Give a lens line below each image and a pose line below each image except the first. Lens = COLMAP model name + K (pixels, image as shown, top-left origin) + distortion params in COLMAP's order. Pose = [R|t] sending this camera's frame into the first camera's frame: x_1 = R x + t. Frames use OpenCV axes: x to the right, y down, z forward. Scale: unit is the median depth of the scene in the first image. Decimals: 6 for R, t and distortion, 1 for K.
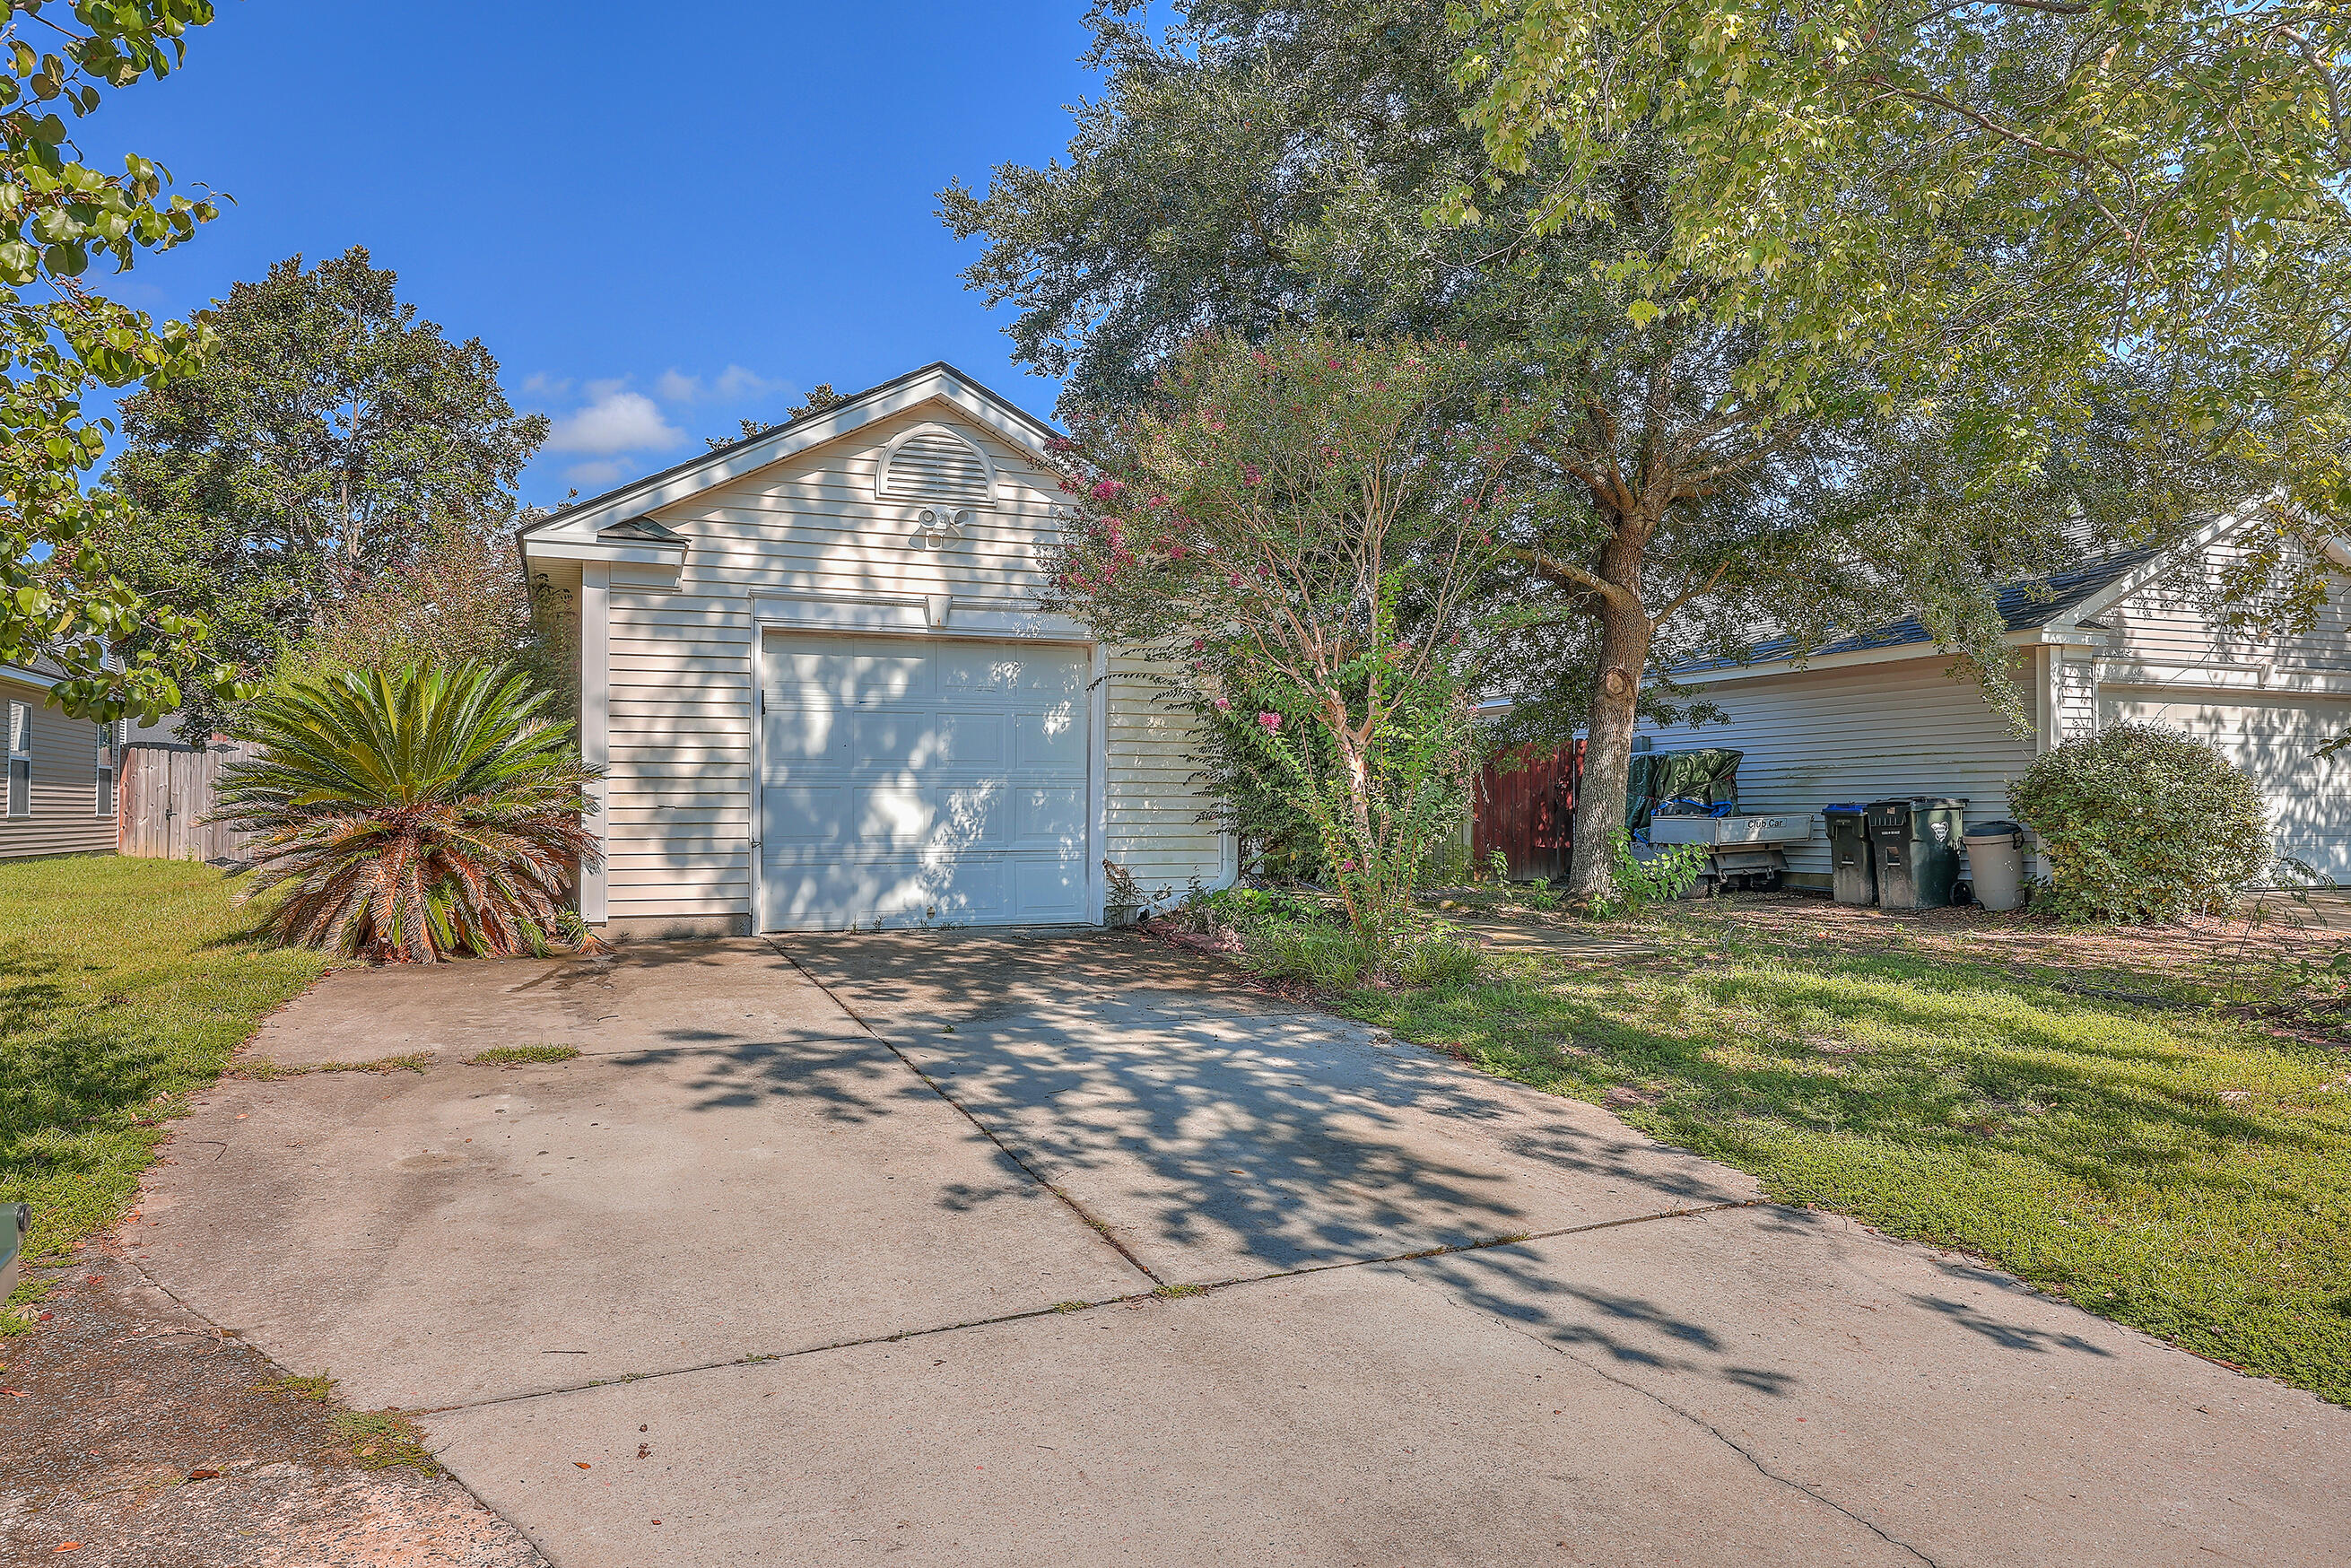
lens RADIAL K [[1577.9, 0, 1175.5], [0, 1577.9, 784.0], [0, 0, 1]] dist [-0.007924, -0.002115]
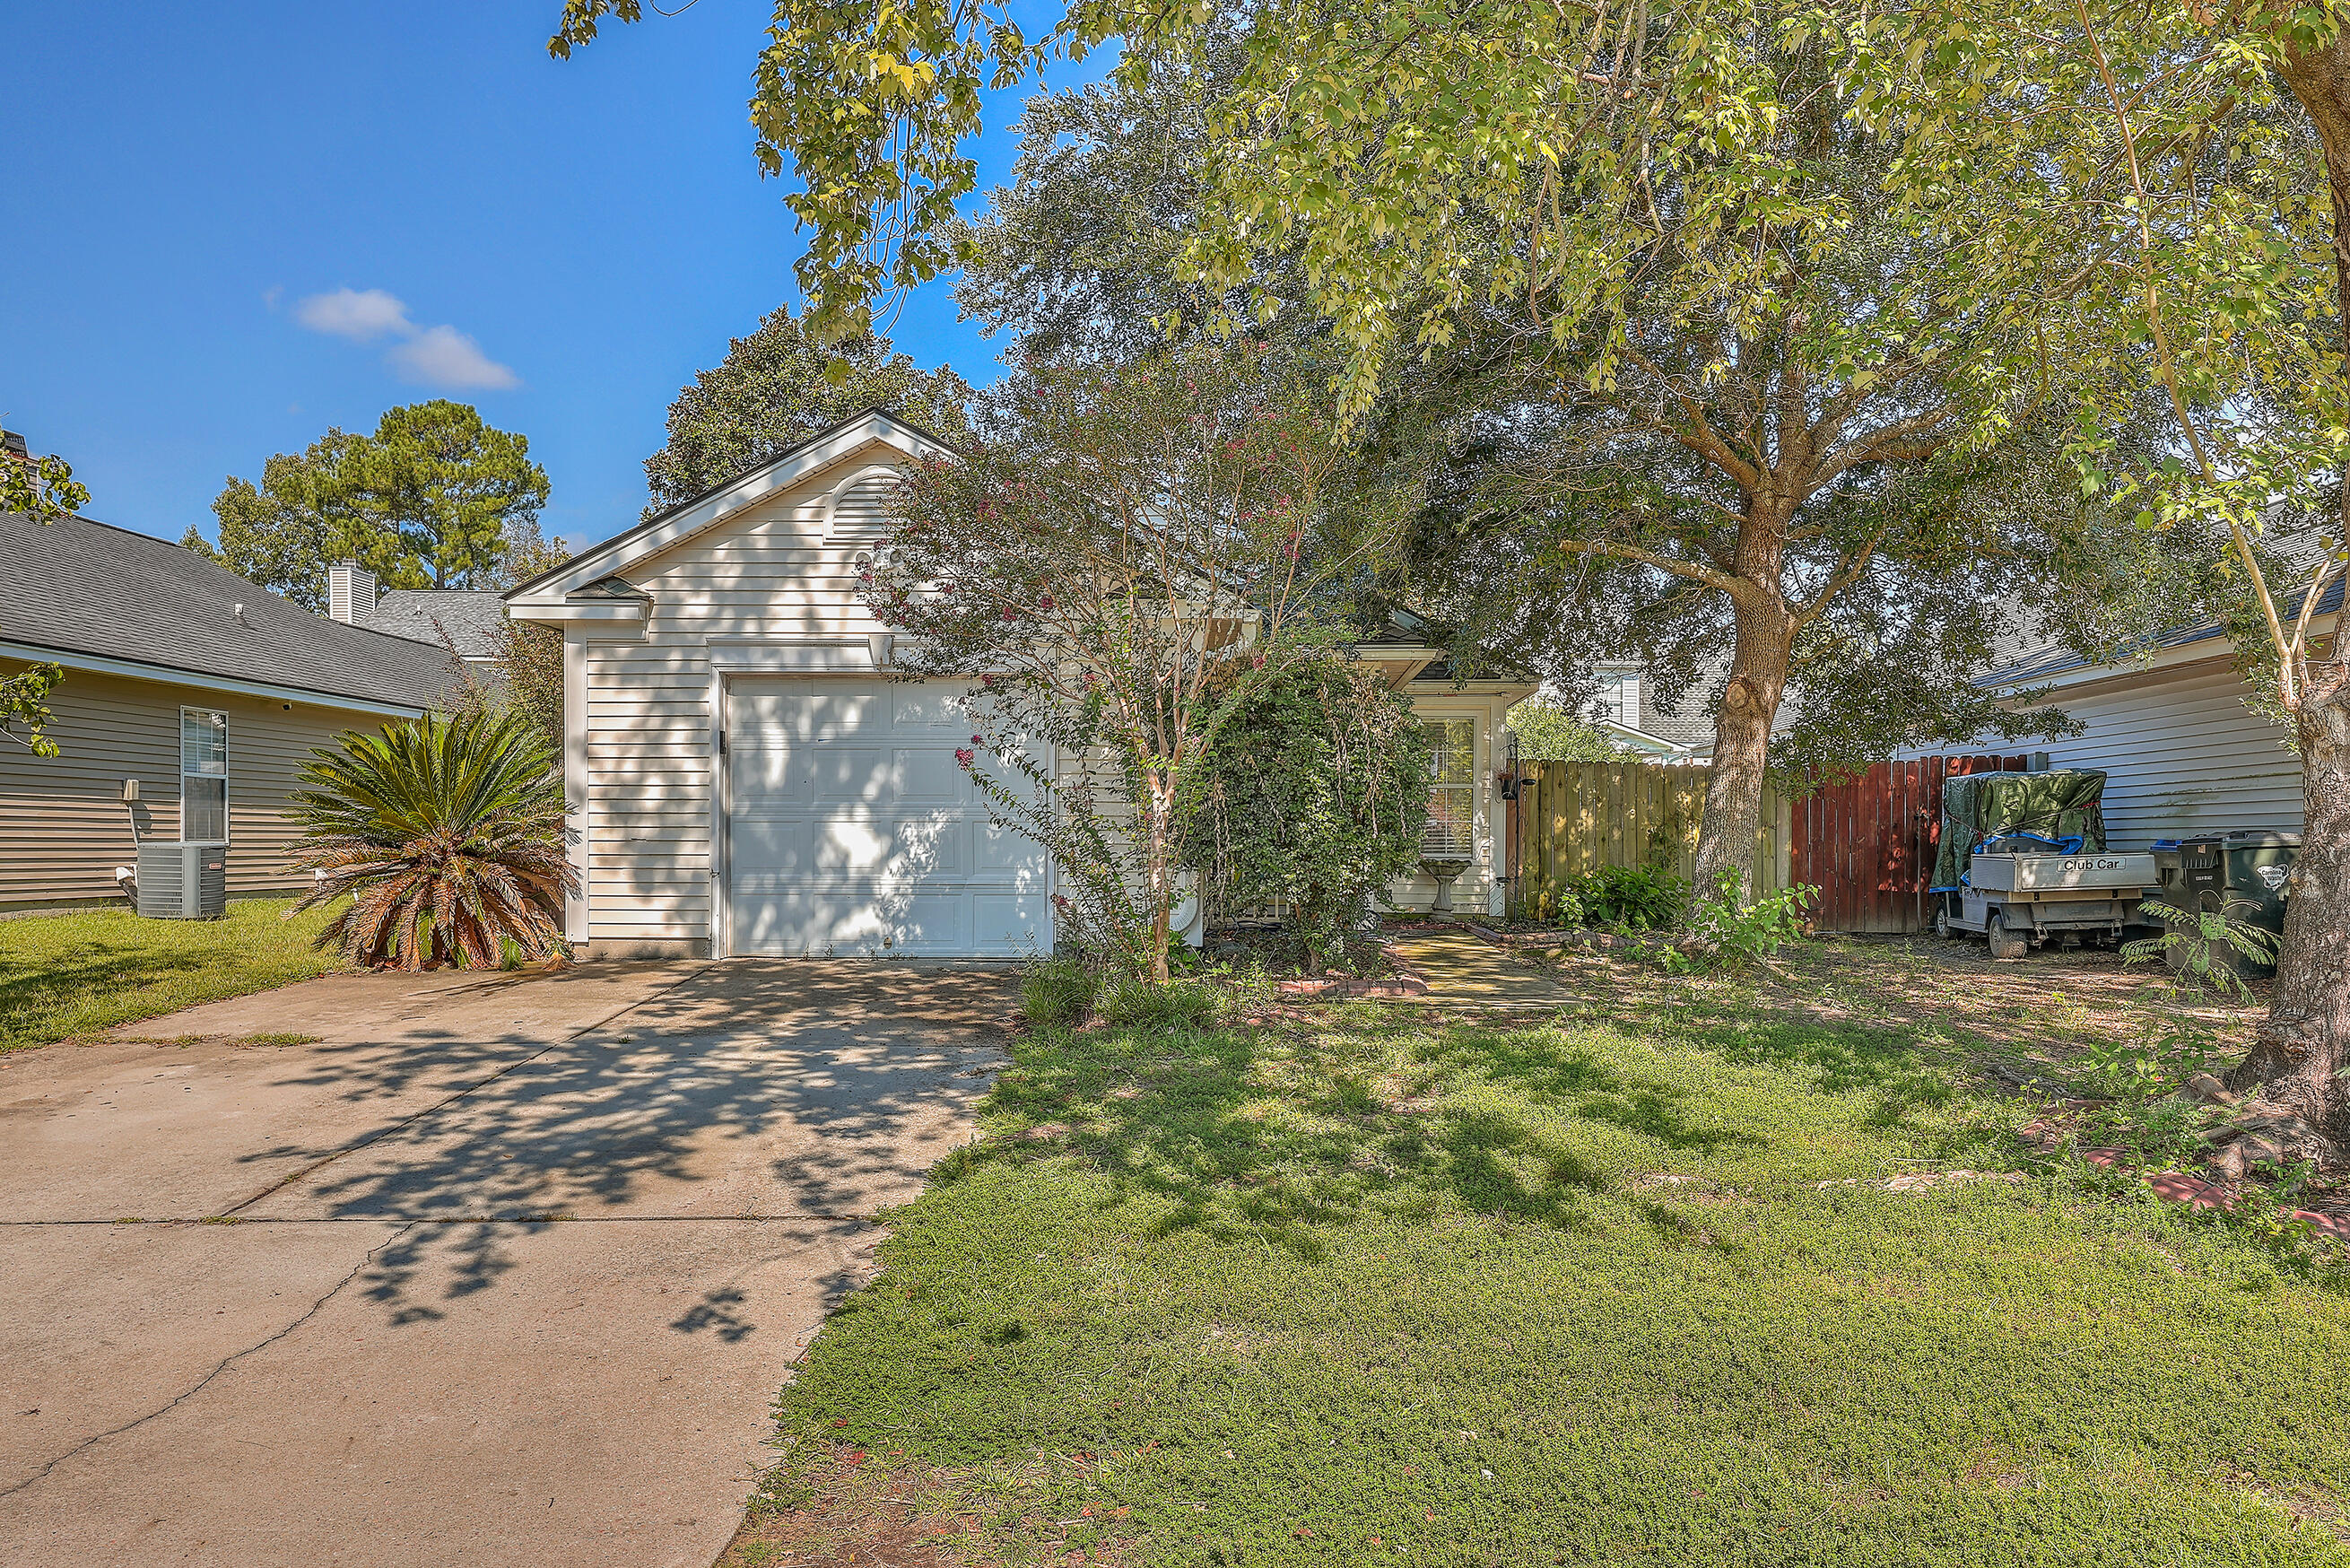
lens RADIAL K [[1846.8, 0, 1176.1], [0, 1846.8, 824.0], [0, 0, 1]] dist [-0.001679, 0.004331]
pose [[0.910689, -0.003680, -0.413077, 0.548978], [0.007221, 0.999949, 0.007011, -0.002427], [0.413030, -0.009367, 0.910669, -0.018290]]
